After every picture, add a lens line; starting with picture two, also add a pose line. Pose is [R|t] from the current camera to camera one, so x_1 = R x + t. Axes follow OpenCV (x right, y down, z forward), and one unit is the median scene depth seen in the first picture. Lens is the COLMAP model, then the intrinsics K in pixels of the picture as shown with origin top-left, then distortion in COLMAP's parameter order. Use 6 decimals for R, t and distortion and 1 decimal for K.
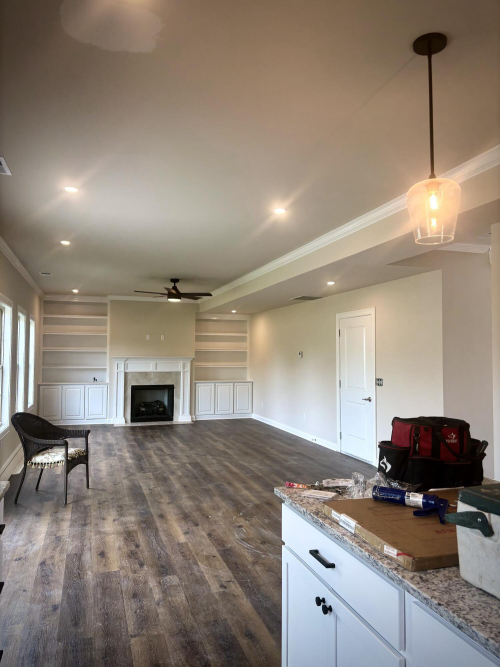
lens RADIAL K [[496.6, 0, 250.0], [0, 496.6, 333.5], [0, 0, 1]] dist [0.011959, 0.008113]
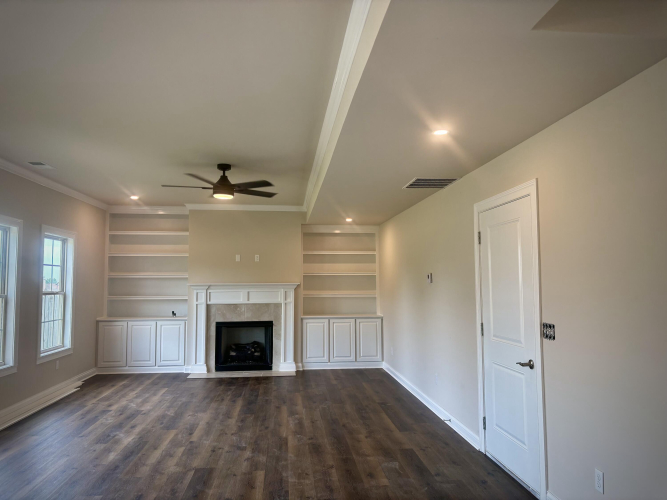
lens RADIAL K [[496.6, 0, 333.5], [0, 496.6, 250.0], [0, 0, 1]] dist [0.011959, 0.008113]
pose [[0.976363, -0.021652, -0.215050, 0.098799], [0.016730, 0.999555, -0.024683, 0.016855], [0.215489, 0.020502, 0.976291, 0.293390]]
